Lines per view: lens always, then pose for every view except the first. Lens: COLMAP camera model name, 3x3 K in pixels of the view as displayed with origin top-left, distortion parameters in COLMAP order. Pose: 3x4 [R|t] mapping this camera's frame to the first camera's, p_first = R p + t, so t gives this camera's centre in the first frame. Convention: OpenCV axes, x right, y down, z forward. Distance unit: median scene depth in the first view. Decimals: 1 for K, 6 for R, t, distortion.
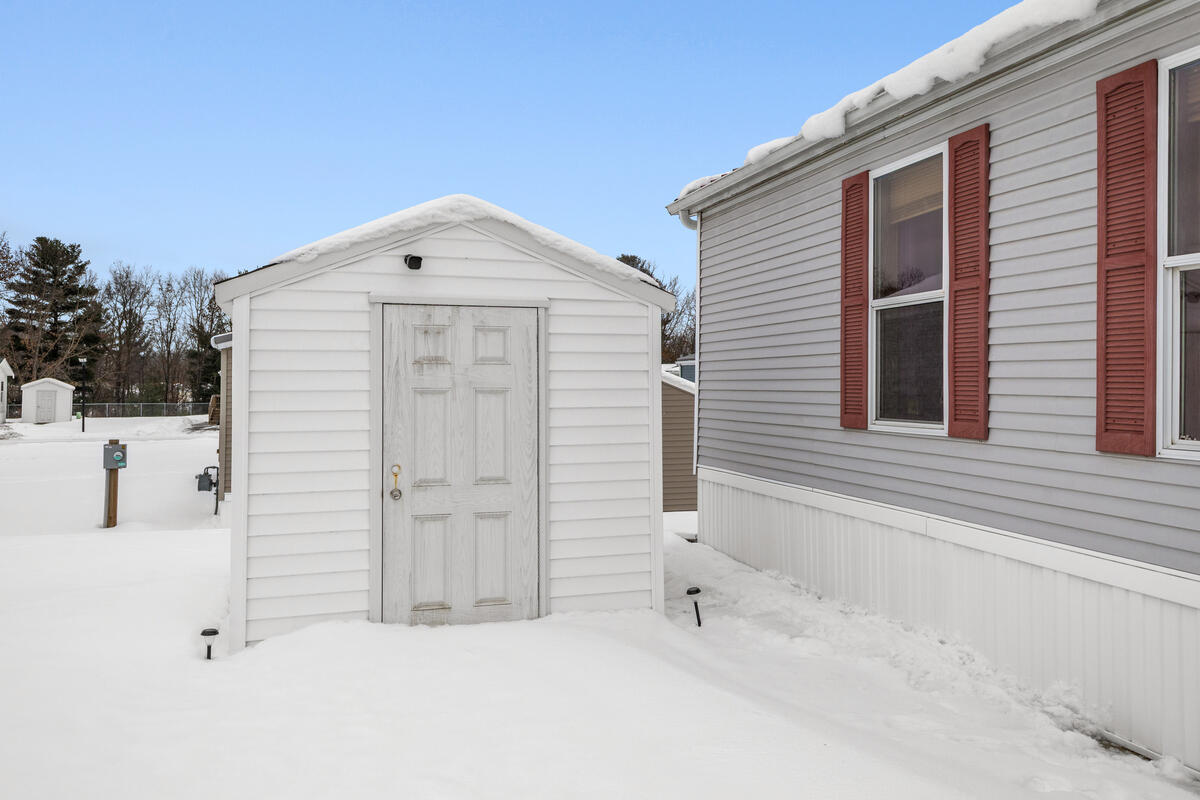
lens RADIAL K [[934.5, 0, 600.3], [0, 934.5, 380.9], [0, 0, 1]] dist [0.000764, 0.000240]
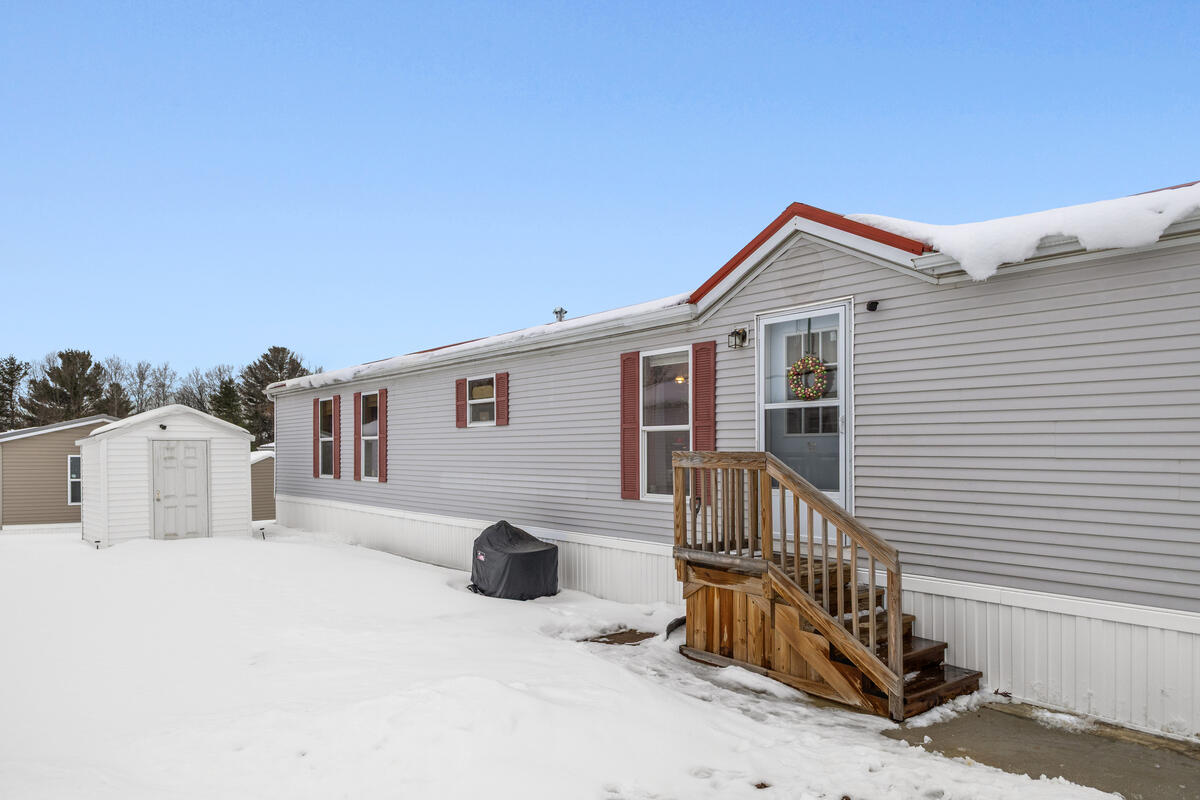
lens RADIAL K [[789.8, 0, 604.8], [0, 789.8, 466.4], [0, 0, 1]] dist [-0.000590, -0.001180]
pose [[0.915678, -0.011211, 0.401757, 0.095918], [0.003053, 0.999776, 0.020941, -0.044911], [-0.401902, -0.017949, 0.915507, -2.066916]]
